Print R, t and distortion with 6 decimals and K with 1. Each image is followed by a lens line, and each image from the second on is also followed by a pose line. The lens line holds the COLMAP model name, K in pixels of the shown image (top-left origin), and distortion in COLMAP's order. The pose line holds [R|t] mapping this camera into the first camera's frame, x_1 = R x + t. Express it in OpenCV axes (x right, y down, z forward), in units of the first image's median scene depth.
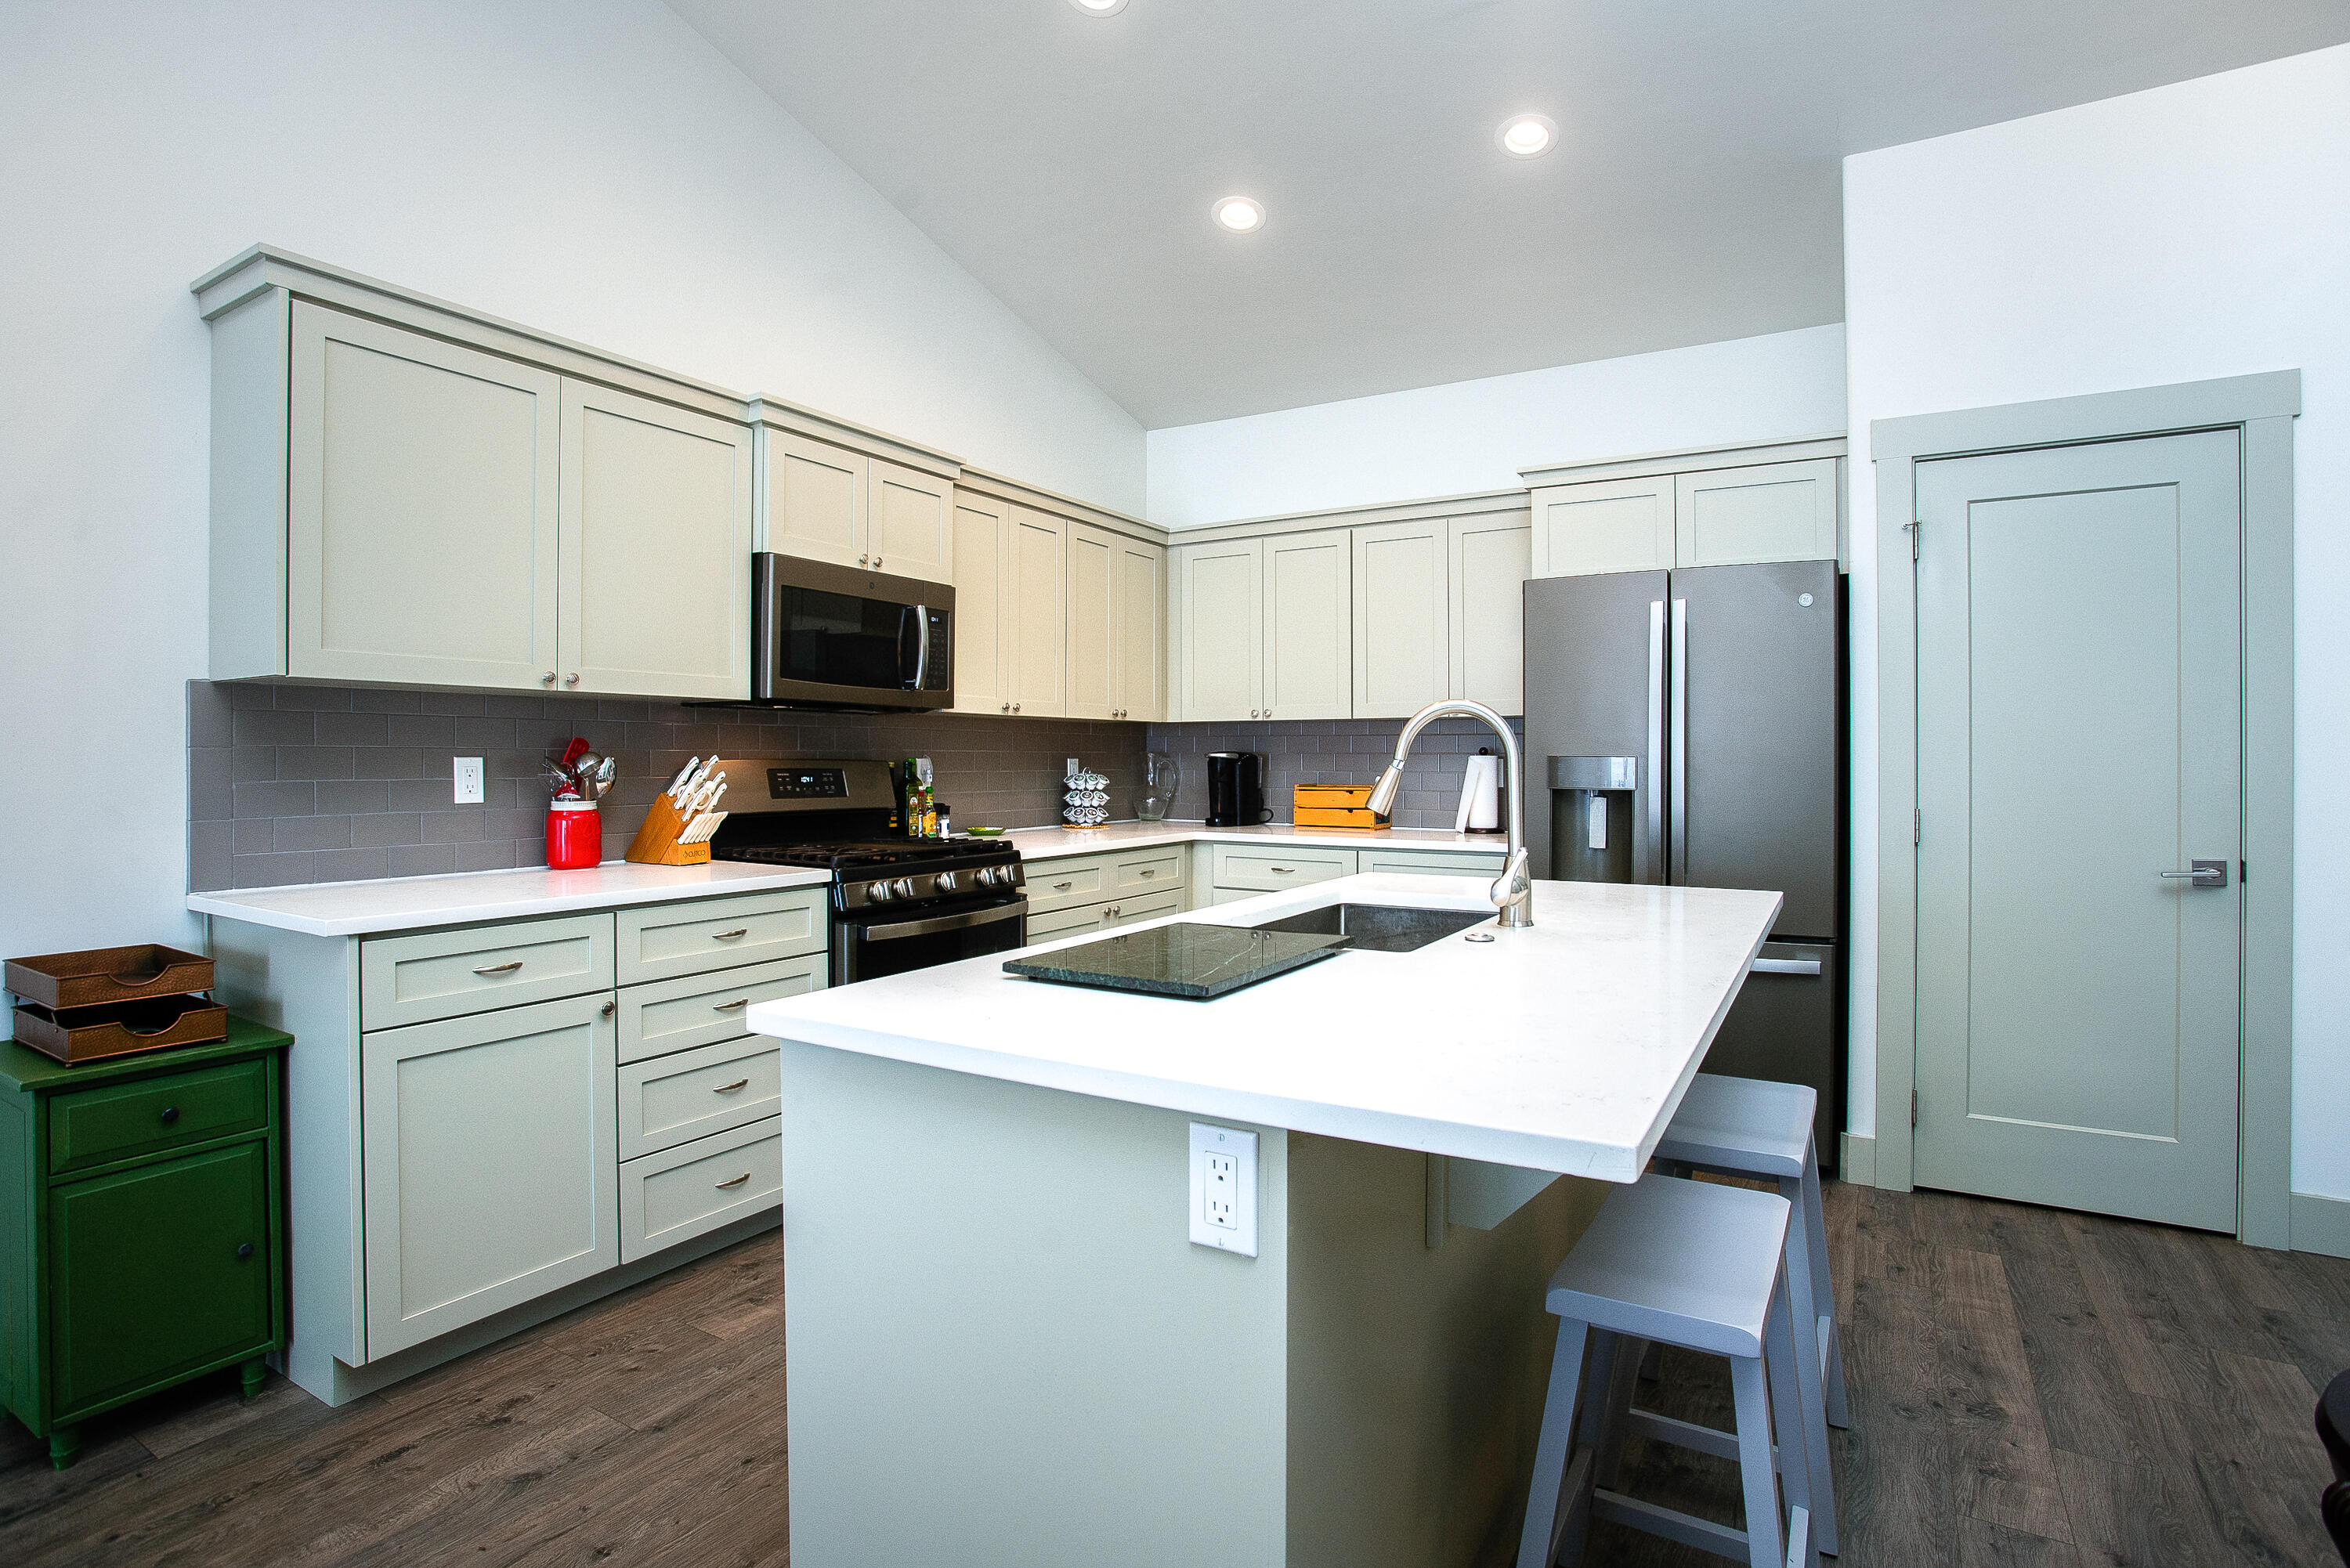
lens RADIAL K [[1162.6, 0, 1171.9], [0, 1162.6, 757.1], [0, 0, 1]] dist [-0.075829, 0.030027]
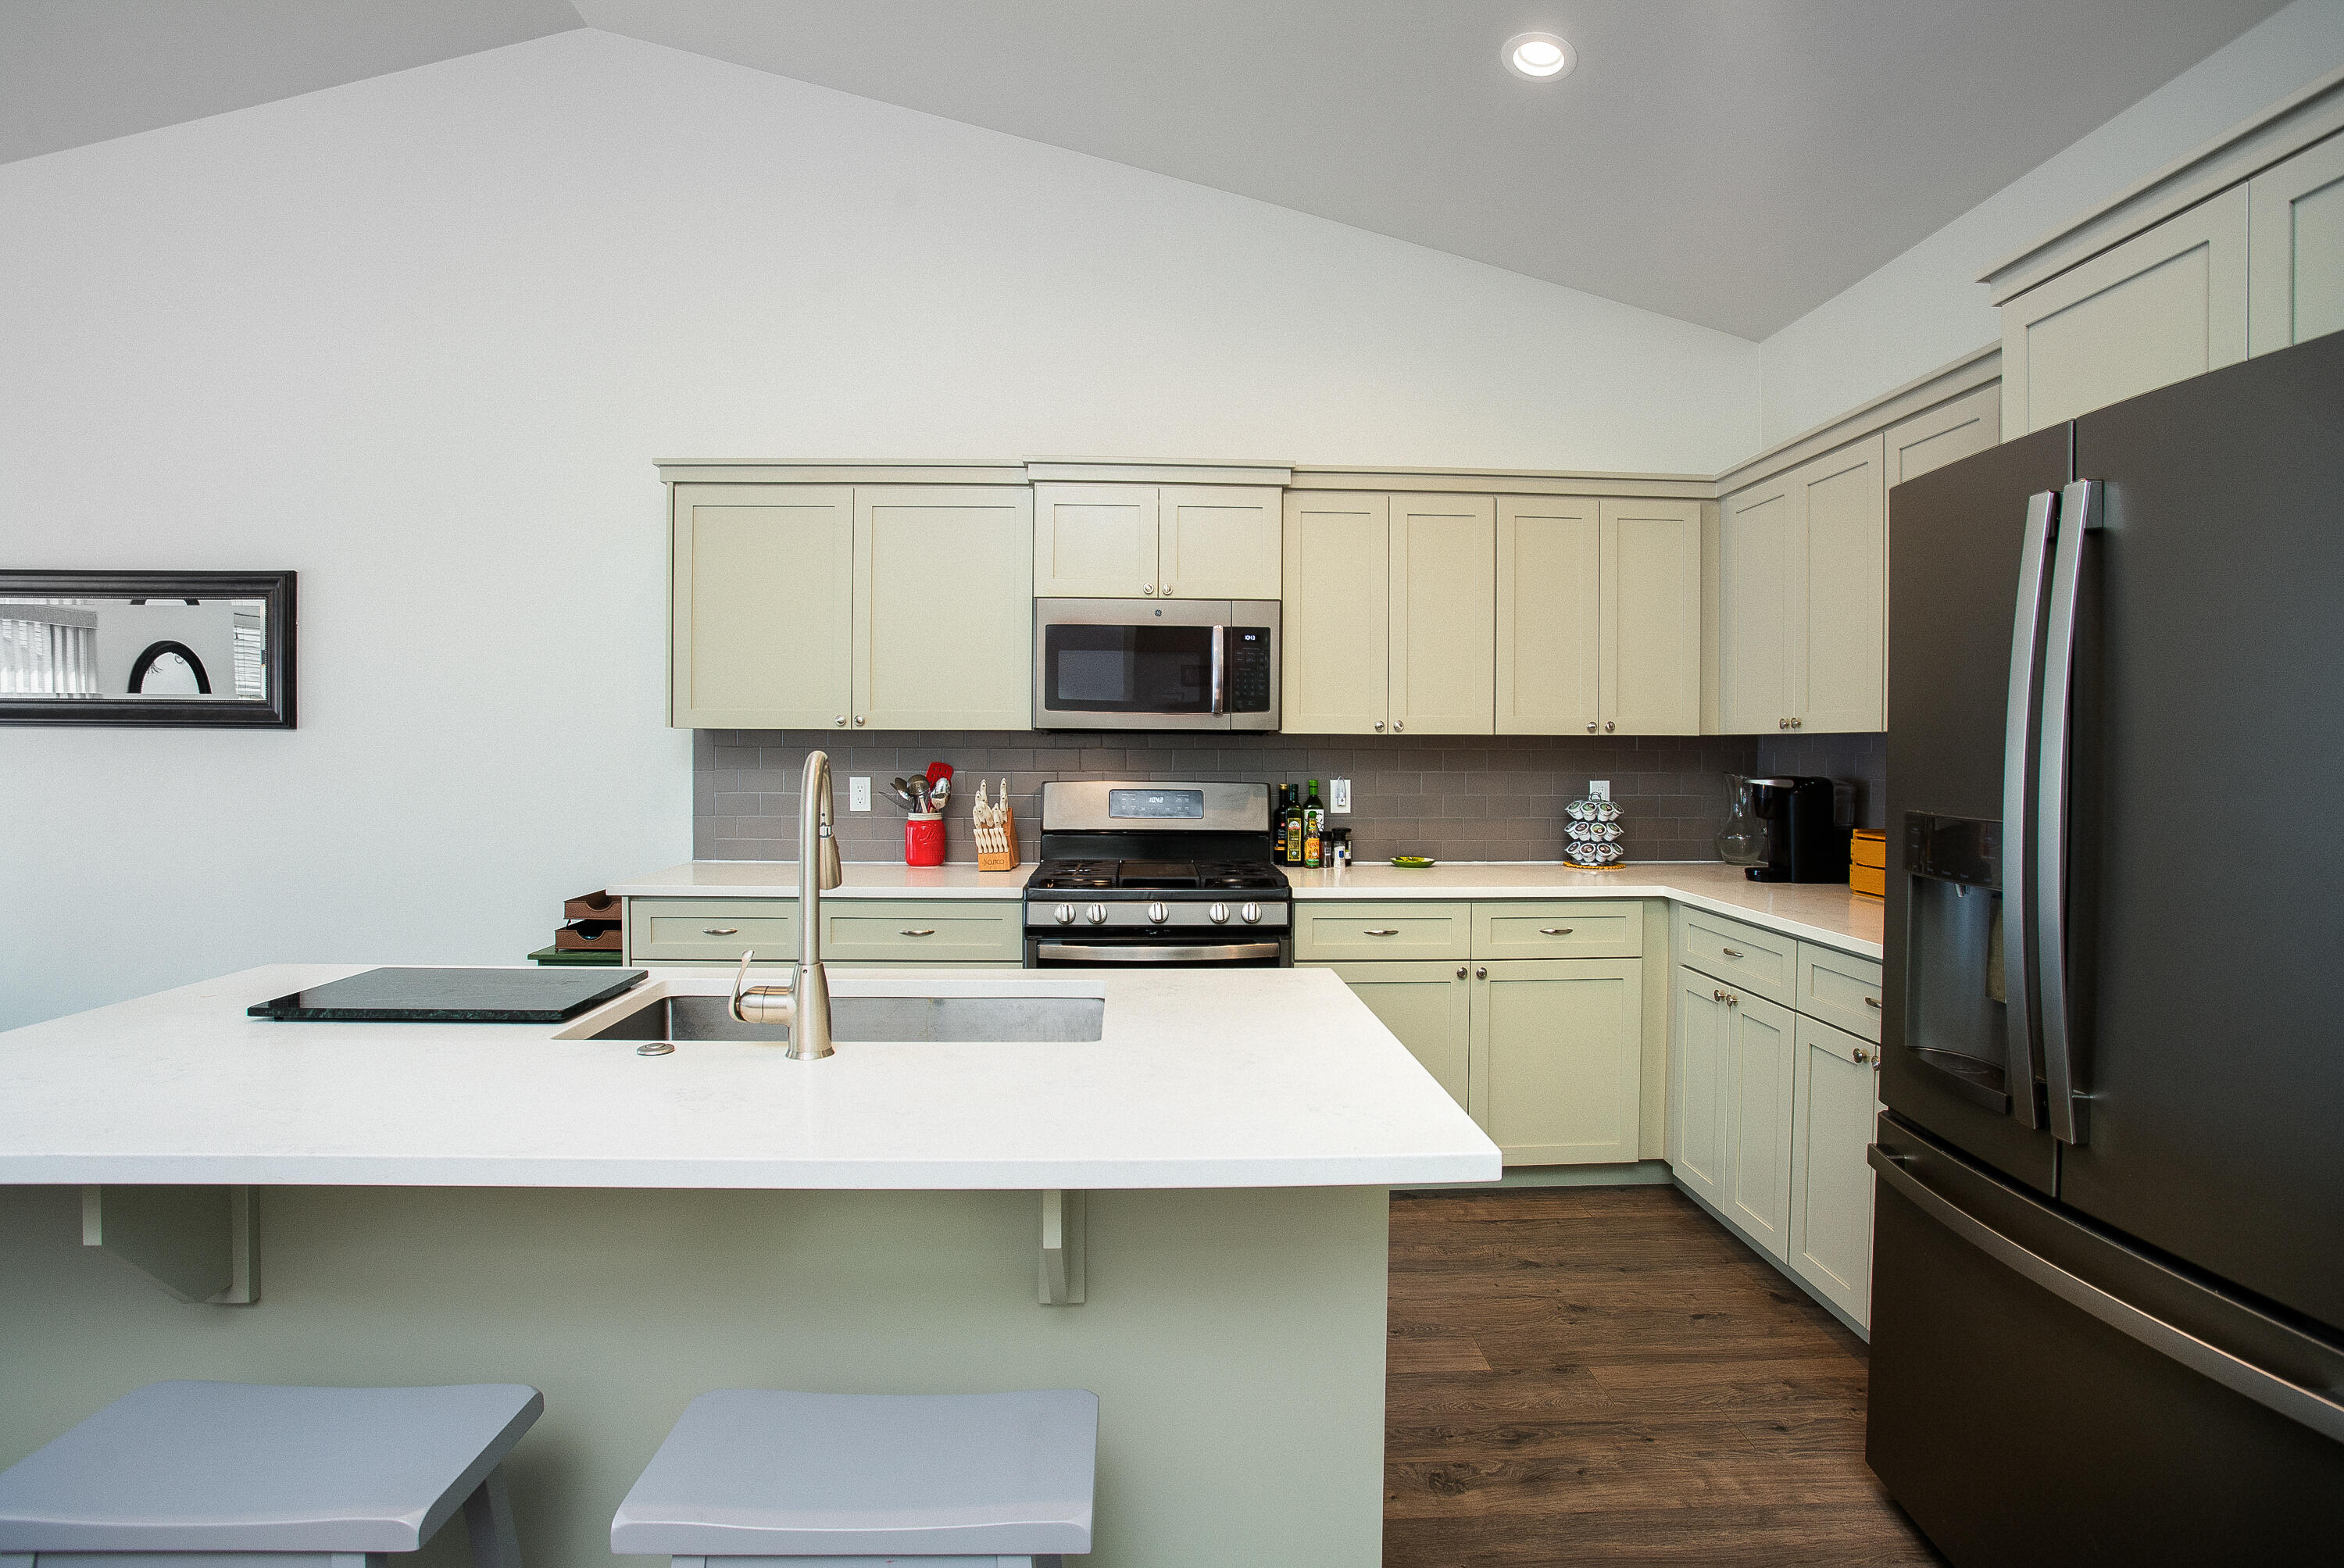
lens RADIAL K [[1084.7, 0, 1172.0], [0, 1084.7, 784.0], [0, 0, 1]] dist [-0.065905, 0.000026]
pose [[0.557840, 0.031348, -0.829356, 0.528290], [-0.004046, 0.999377, 0.035053, -0.030650], [0.829939, -0.016199, 0.557619, 0.463119]]
